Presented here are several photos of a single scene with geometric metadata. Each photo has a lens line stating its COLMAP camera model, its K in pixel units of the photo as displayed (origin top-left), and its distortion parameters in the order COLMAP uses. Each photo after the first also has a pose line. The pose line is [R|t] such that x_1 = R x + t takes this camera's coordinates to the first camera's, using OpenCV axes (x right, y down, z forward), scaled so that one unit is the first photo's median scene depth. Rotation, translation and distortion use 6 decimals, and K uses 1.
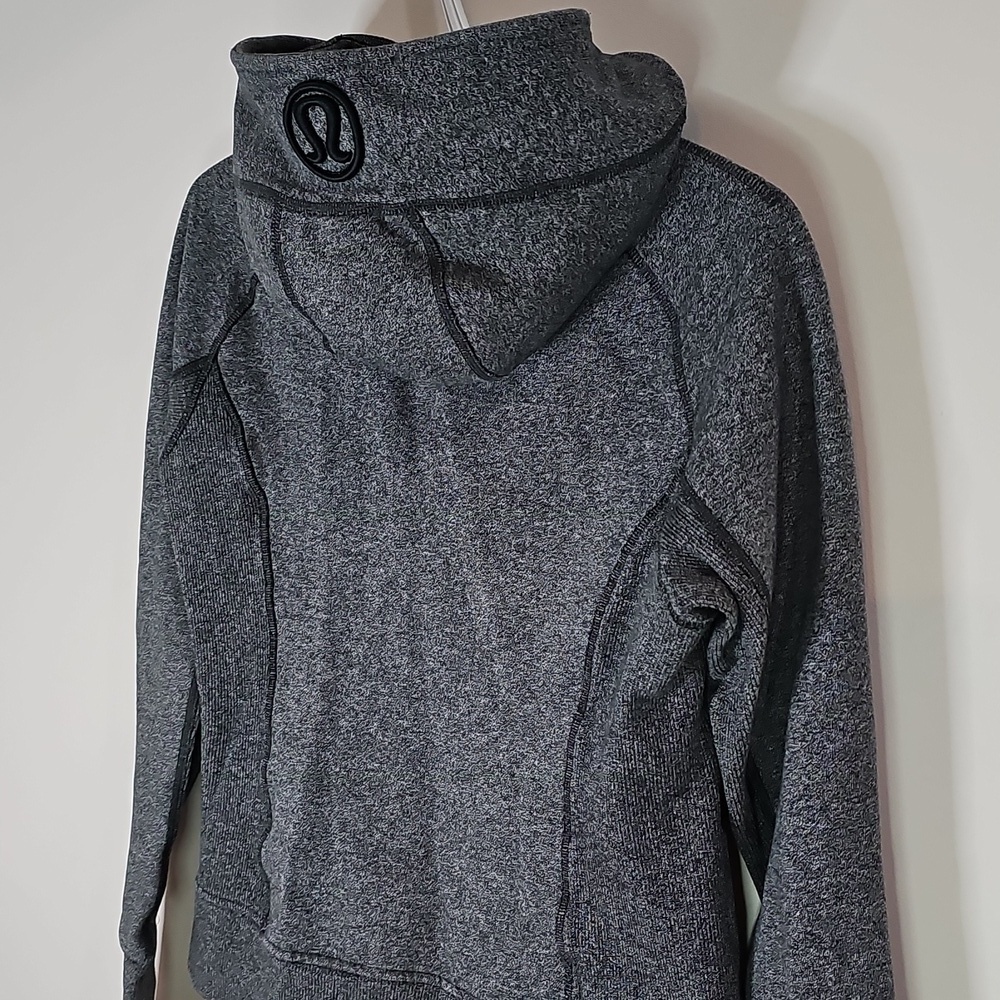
lens RADIAL K [[1397.4, 0, 502.2], [0, 1397.4, 472.4], [0, 0, 1]] dist [0.256167, -0.948178]
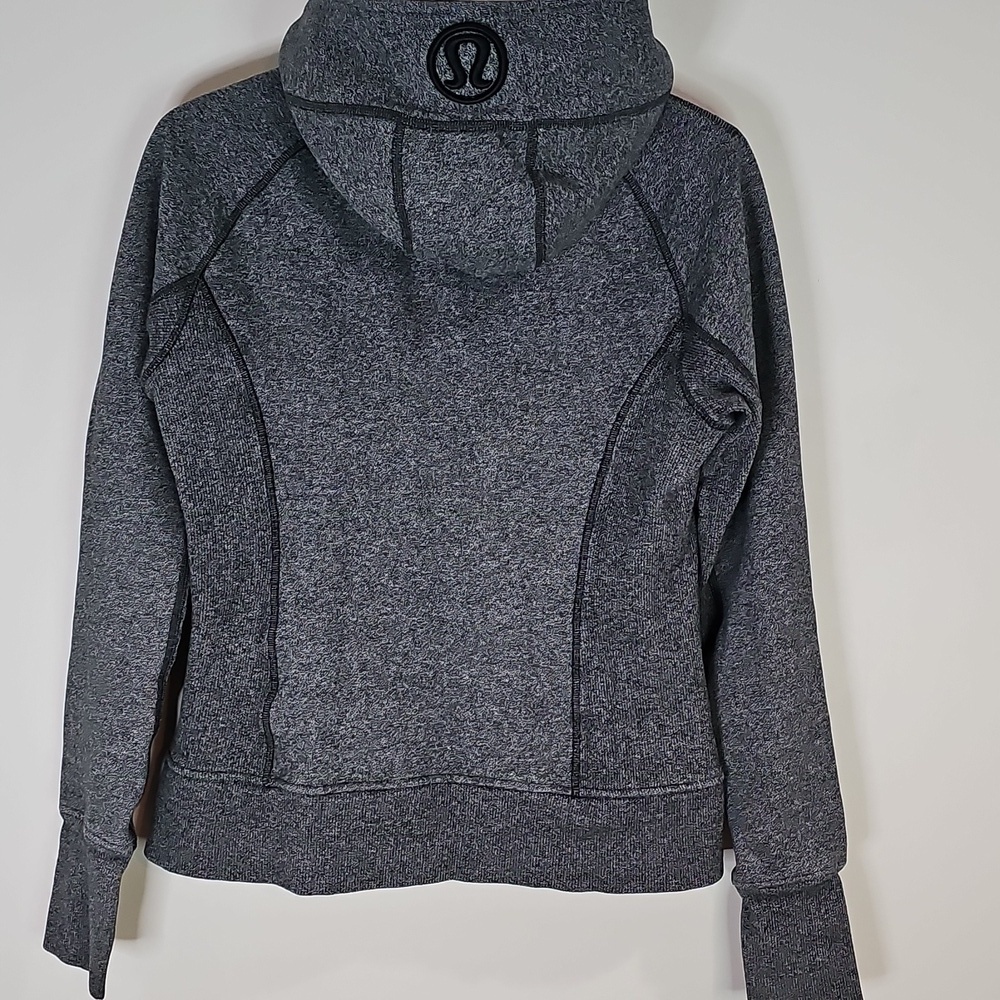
lens RADIAL K [[1397.4, 0, 502.2], [0, 1397.4, 472.4], [0, 0, 1]] dist [0.256167, -0.948178]
pose [[0.834636, -0.085481, 0.544128, -0.675807], [0.102339, 0.994749, -0.000704, 0.107241], [-0.541211, 0.056273, 0.839002, -0.059571]]
